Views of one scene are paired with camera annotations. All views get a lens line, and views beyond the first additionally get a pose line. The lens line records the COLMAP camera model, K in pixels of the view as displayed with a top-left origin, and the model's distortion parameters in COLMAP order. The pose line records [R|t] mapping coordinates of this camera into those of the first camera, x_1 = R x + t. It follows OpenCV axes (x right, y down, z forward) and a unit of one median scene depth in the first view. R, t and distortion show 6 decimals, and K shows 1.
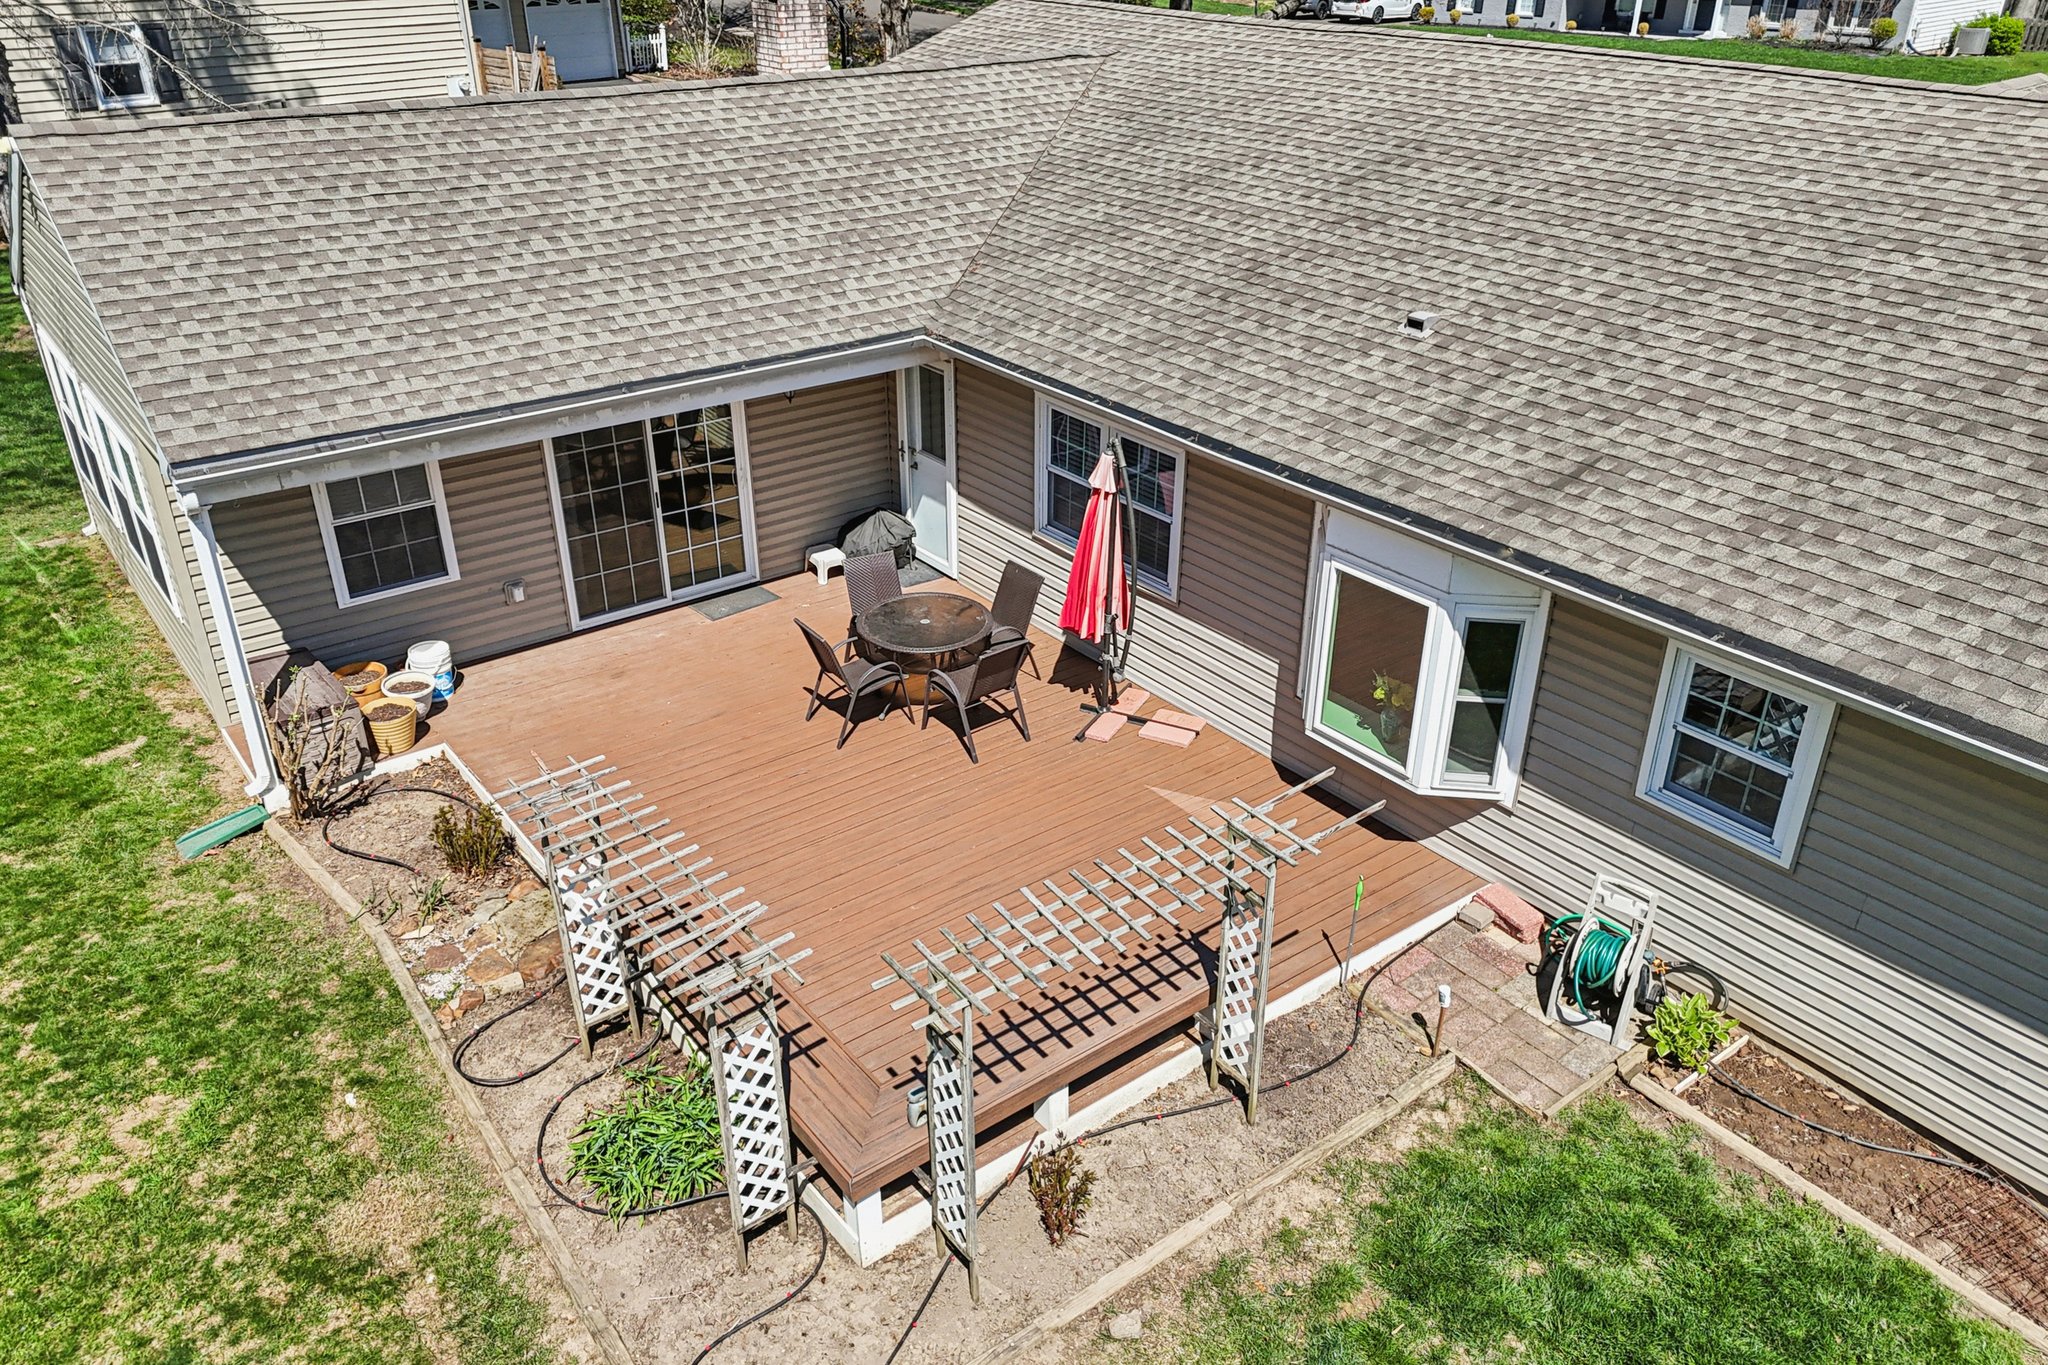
lens RADIAL K [[1512.9, 0, 1027.5], [0, 1512.9, 668.2], [0, 0, 1]] dist [0.099791, -0.123445]
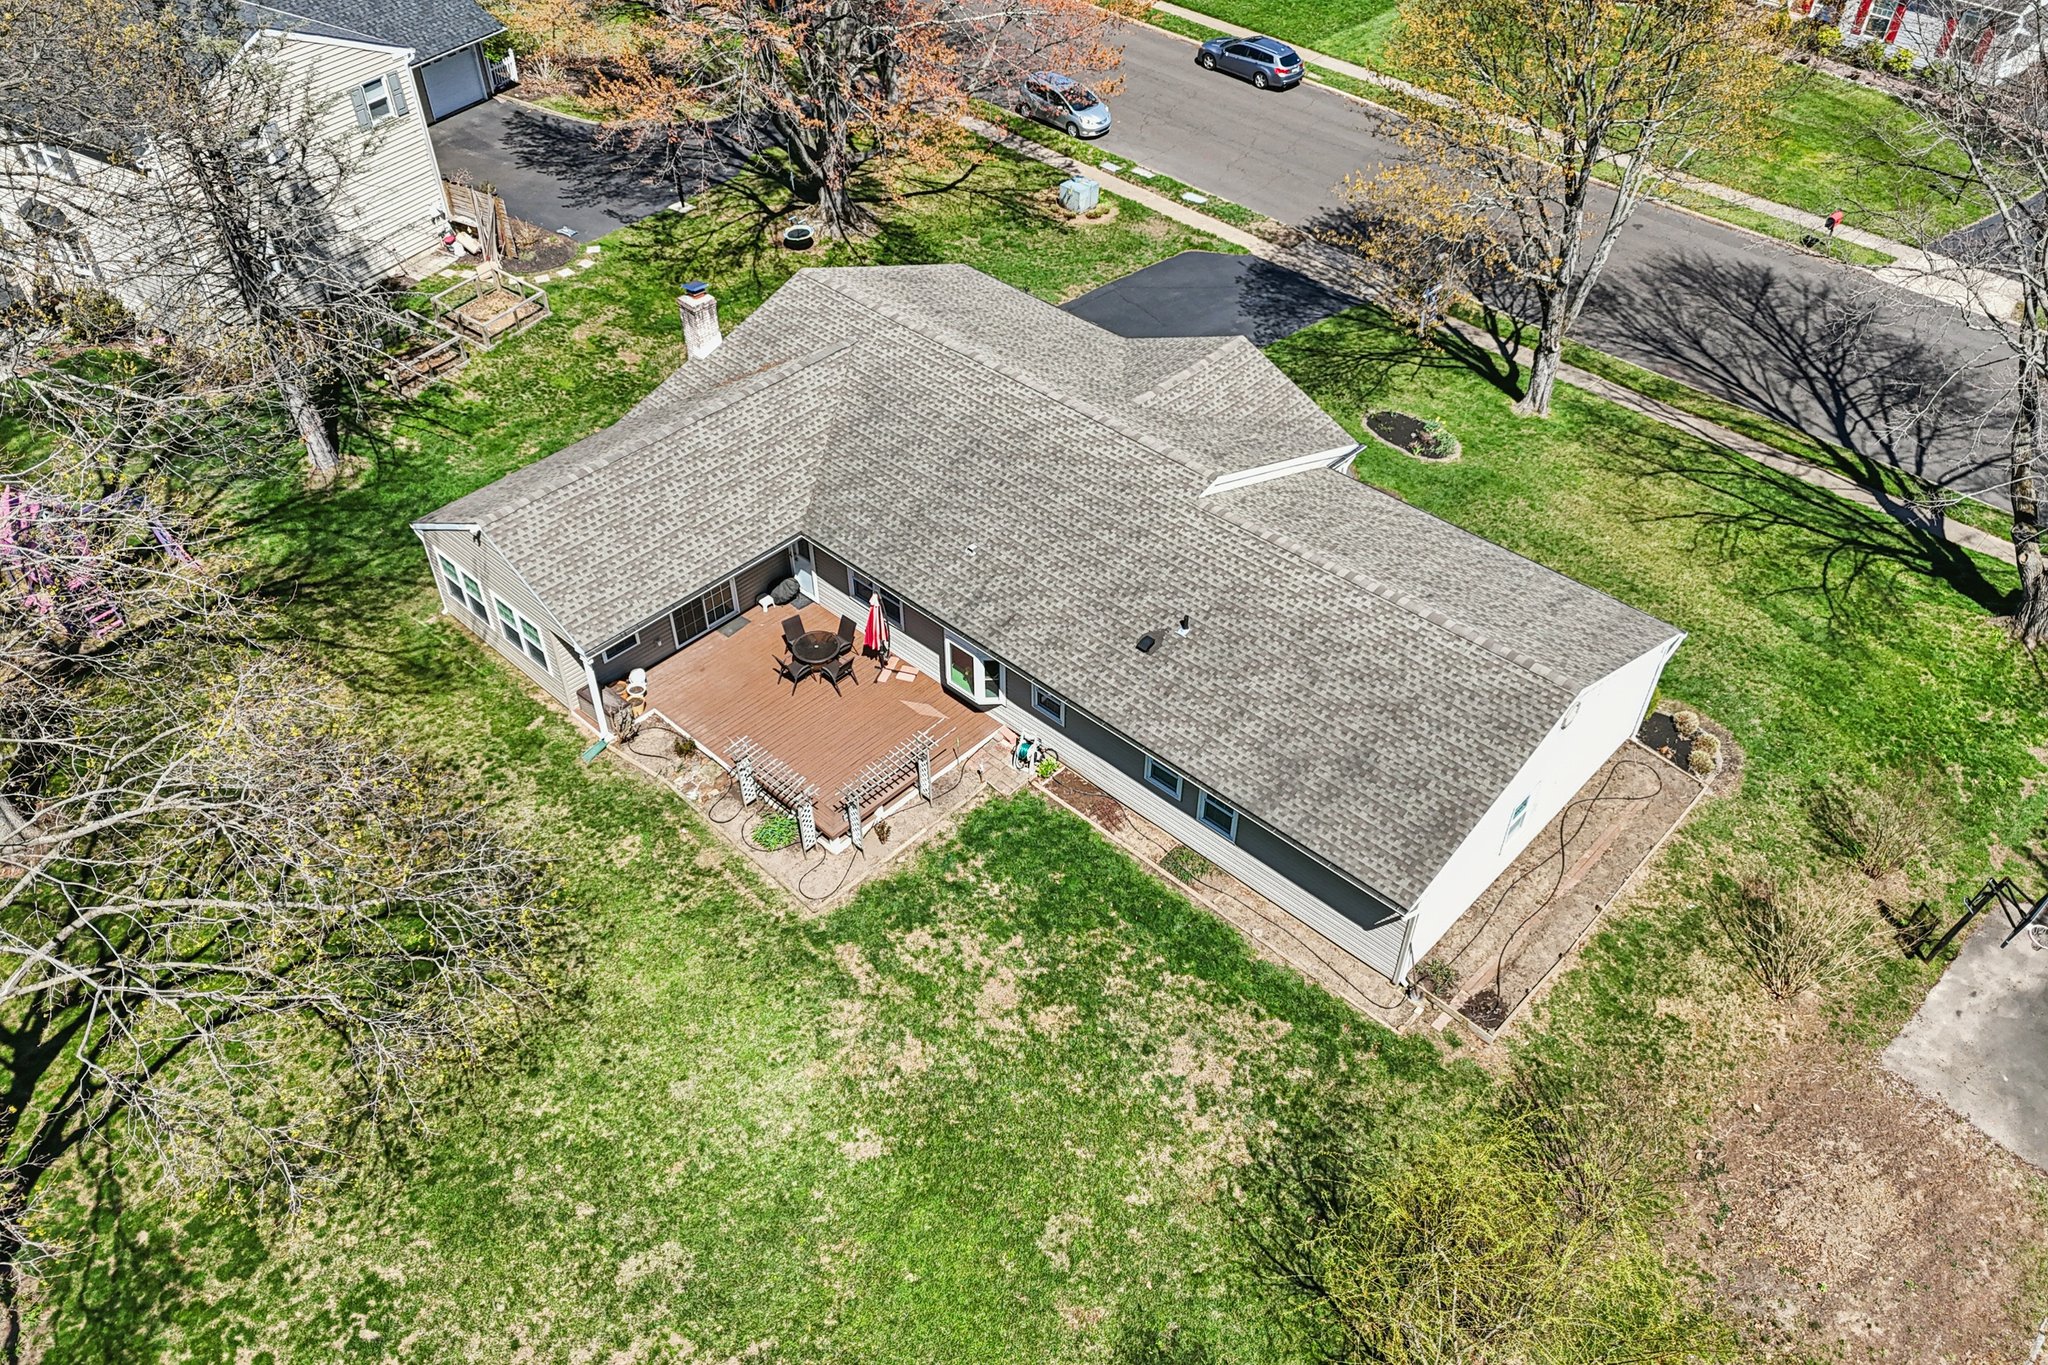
lens RADIAL K [[1512.9, 0, 1027.5], [0, 1512.9, 668.2], [0, 0, 1]] dist [0.099791, -0.123445]
pose [[0.987230, -0.112300, 0.112989, -0.003367], [0.081830, 0.966025, 0.245153, -0.700599], [-0.136681, -0.232777, 0.962878, -1.919380]]
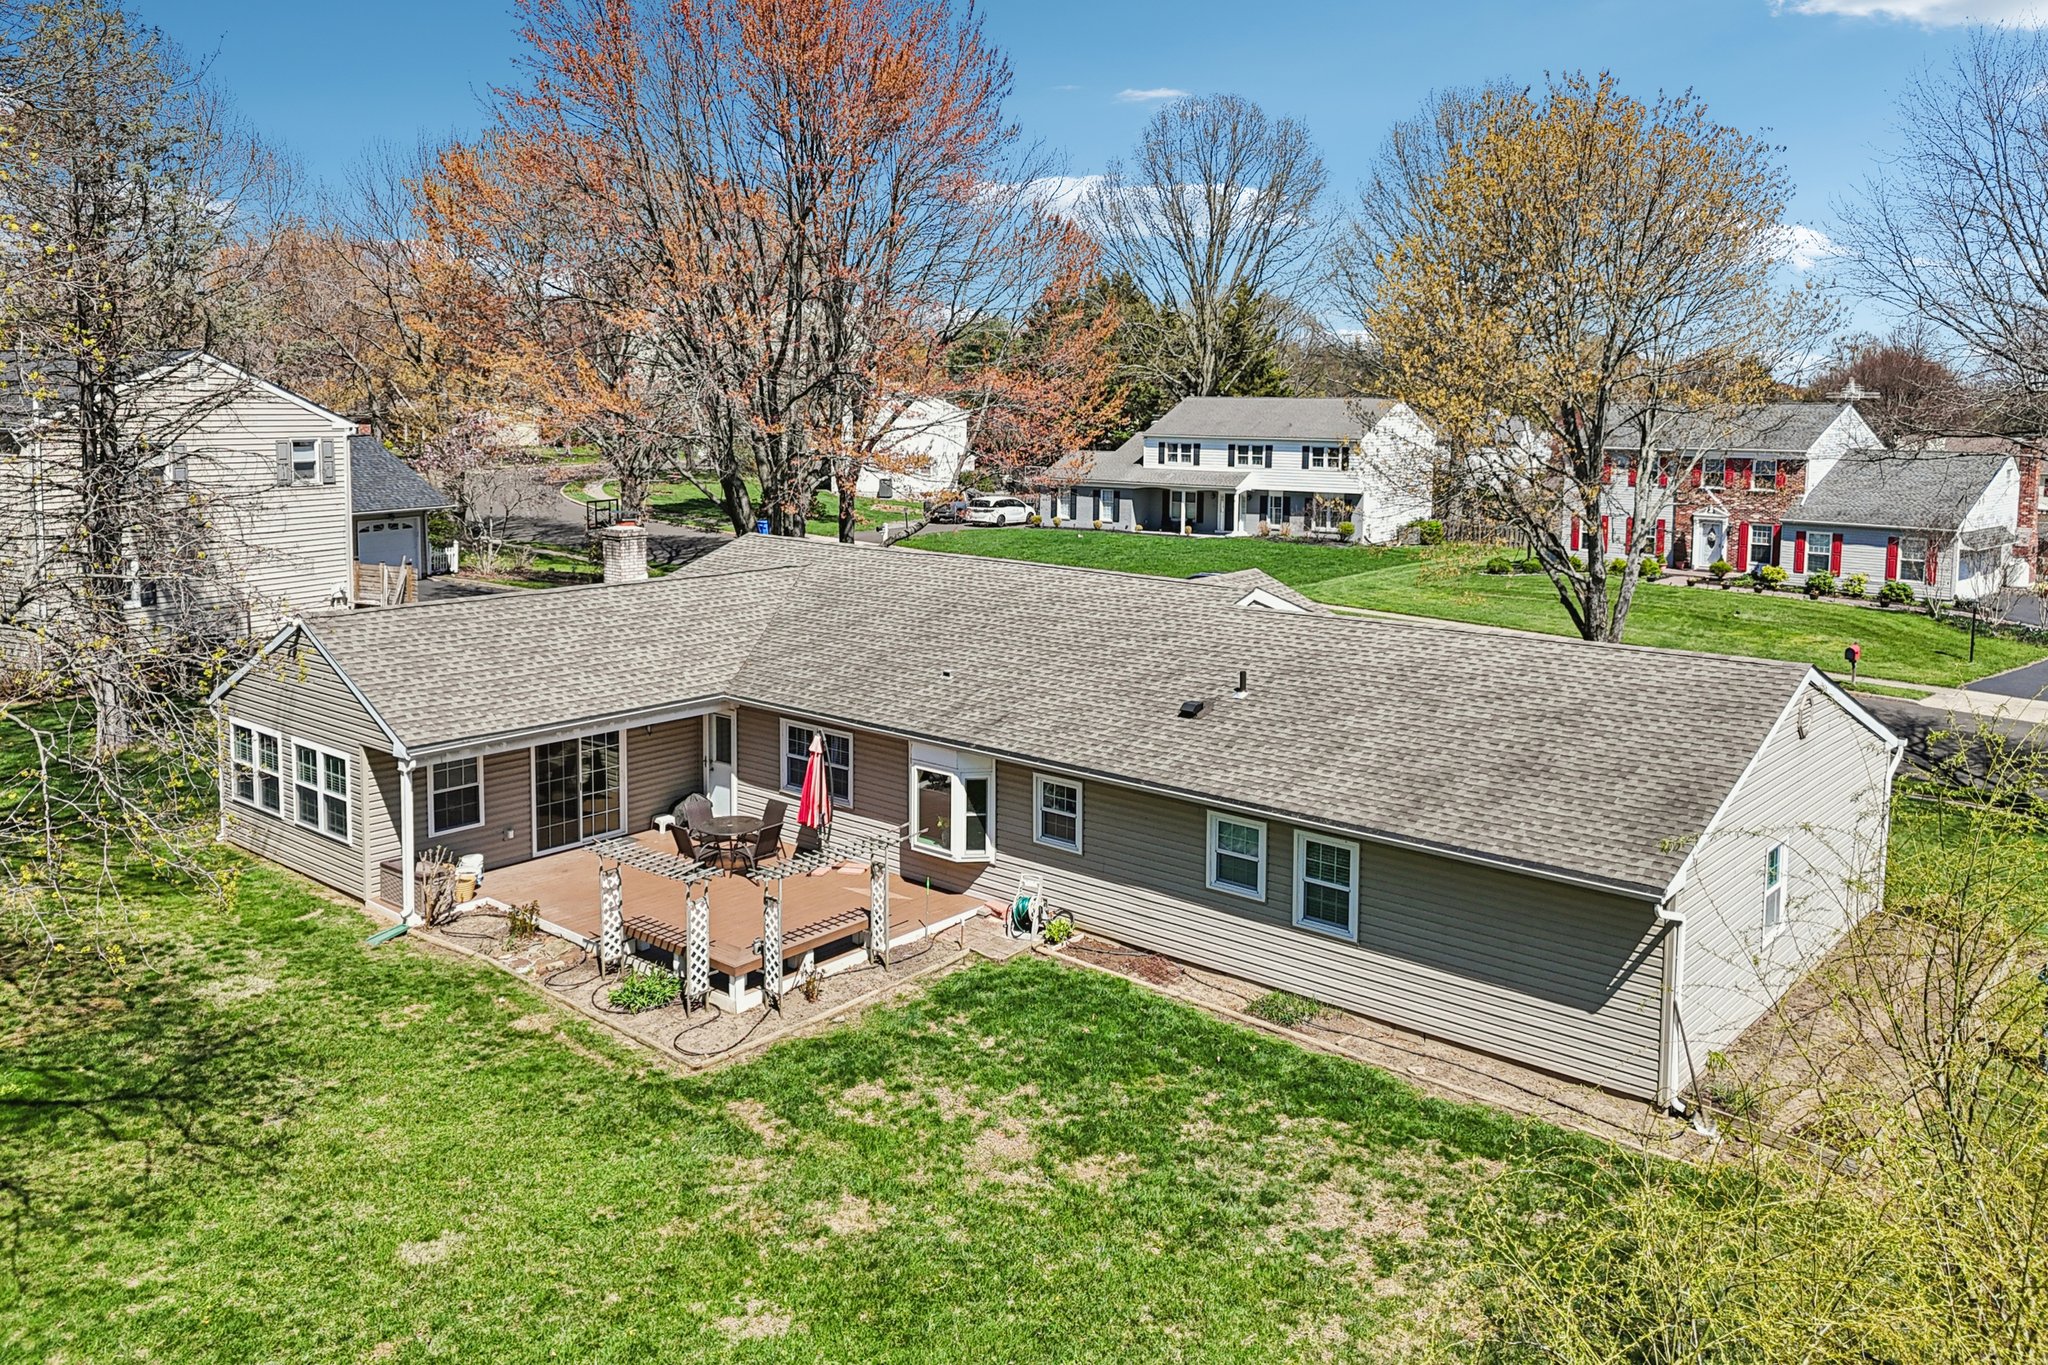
lens RADIAL K [[1561.1, 0, 1027.5], [0, 1561.1, 540.9], [0, 0, 1]] dist [0.039743, -0.005705]
pose [[0.979573, -0.015693, 0.200478, -0.098605], [0.089066, 0.927688, -0.362577, 0.444629], [-0.180291, 0.373027, 0.910135, -1.225694]]
